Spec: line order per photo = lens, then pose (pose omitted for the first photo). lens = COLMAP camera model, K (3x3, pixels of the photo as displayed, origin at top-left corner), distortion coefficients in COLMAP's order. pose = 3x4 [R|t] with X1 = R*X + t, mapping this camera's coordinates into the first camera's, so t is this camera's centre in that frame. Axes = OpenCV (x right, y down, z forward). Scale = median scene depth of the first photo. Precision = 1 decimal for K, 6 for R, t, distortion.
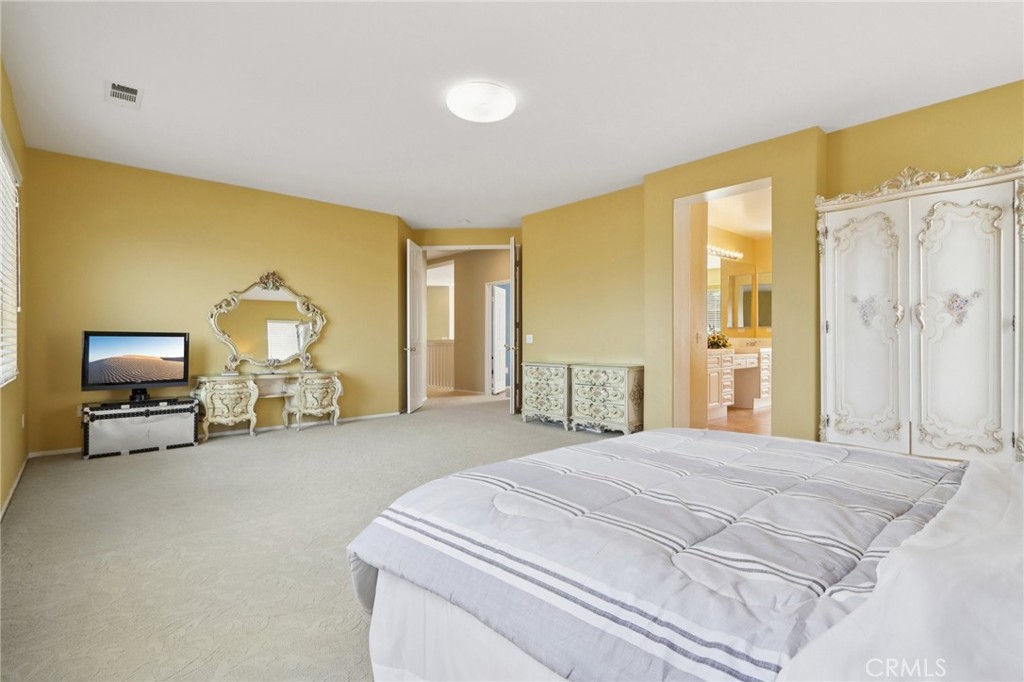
lens RADIAL K [[478.1, 0, 516.6], [0, 478.1, 339.8], [0, 0, 1]] dist [-0.002468, 0.000267]
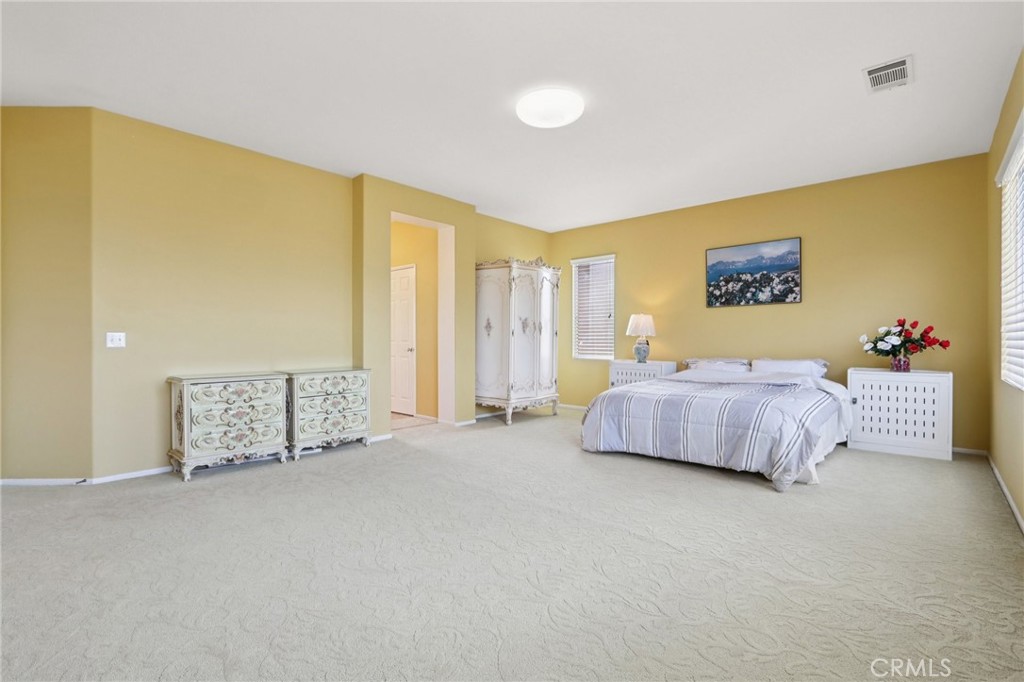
lens RADIAL K [[478.1, 0, 516.6], [0, 478.1, 339.8], [0, 0, 1]] dist [-0.002468, 0.000267]
pose [[-0.098212, 0.001392, 0.995165, -0.693161], [0.003221, 0.999994, -0.001081, -0.000080], [-0.995160, 0.003099, -0.098215, 0.736349]]
